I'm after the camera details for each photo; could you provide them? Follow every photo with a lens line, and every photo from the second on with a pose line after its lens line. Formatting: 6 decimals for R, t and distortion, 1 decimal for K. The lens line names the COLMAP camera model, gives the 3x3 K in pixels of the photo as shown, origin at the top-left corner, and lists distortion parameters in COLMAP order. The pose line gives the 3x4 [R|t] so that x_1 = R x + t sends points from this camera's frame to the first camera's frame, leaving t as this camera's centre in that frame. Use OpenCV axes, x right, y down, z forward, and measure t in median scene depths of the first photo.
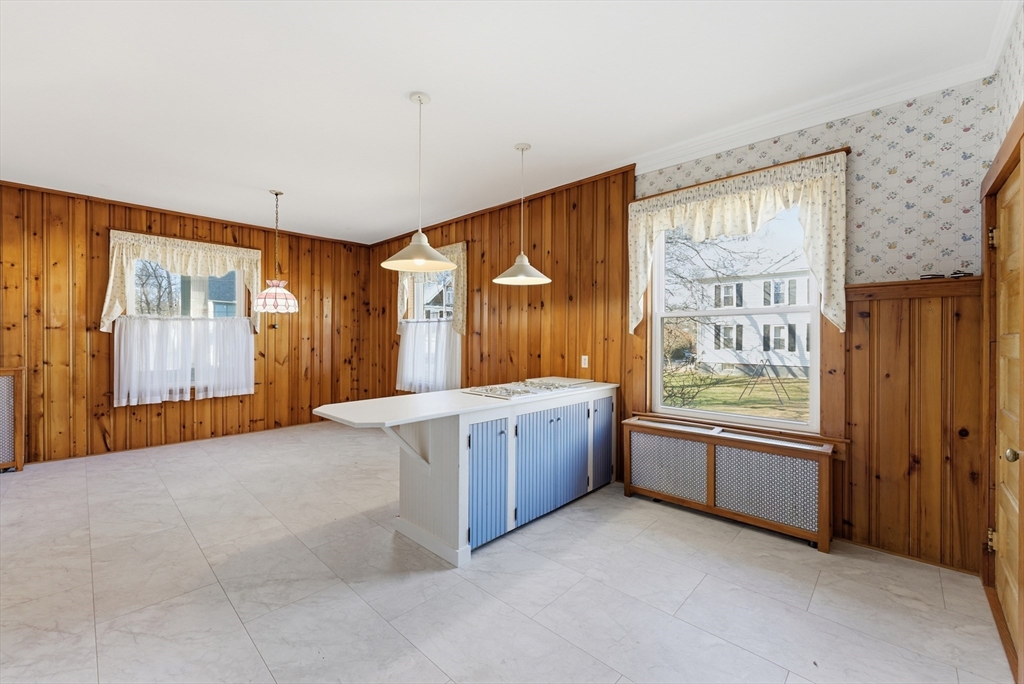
lens RADIAL K [[414.7, 0, 509.8], [0, 414.7, 334.3], [0, 0, 1]] dist [-0.011455, 0.000661]
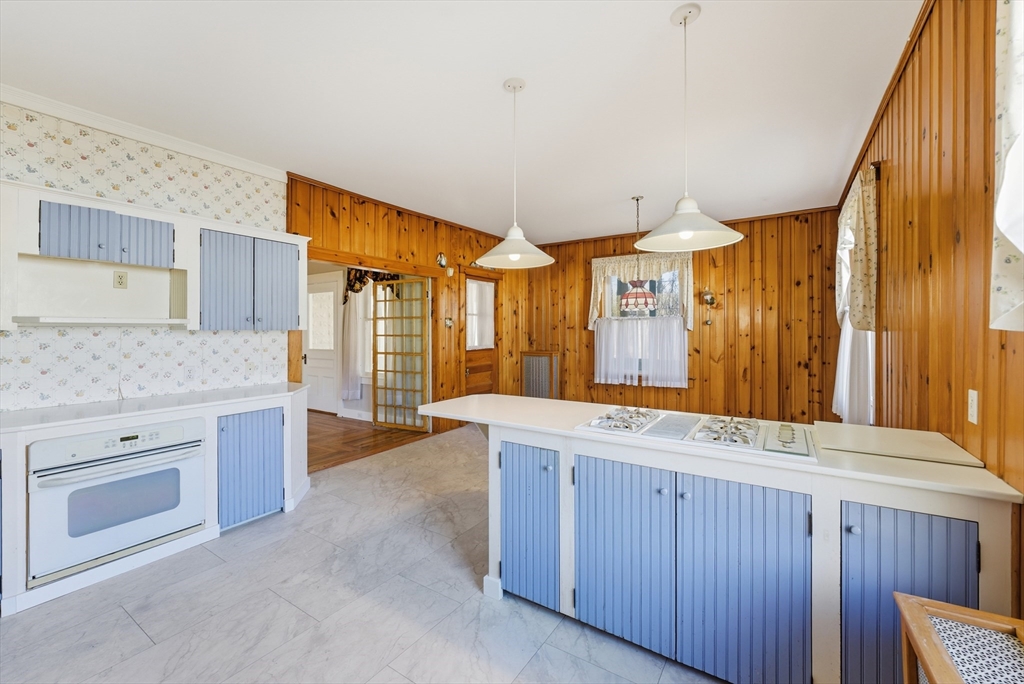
lens RADIAL K [[414.7, 0, 509.8], [0, 414.7, 334.3], [0, 0, 1]] dist [-0.011455, 0.000661]
pose [[0.176907, 0.005119, -0.984214, 0.395707], [0.007938, 0.999947, 0.006628, -0.002292], [0.984196, -0.008985, 0.176857, 0.467563]]
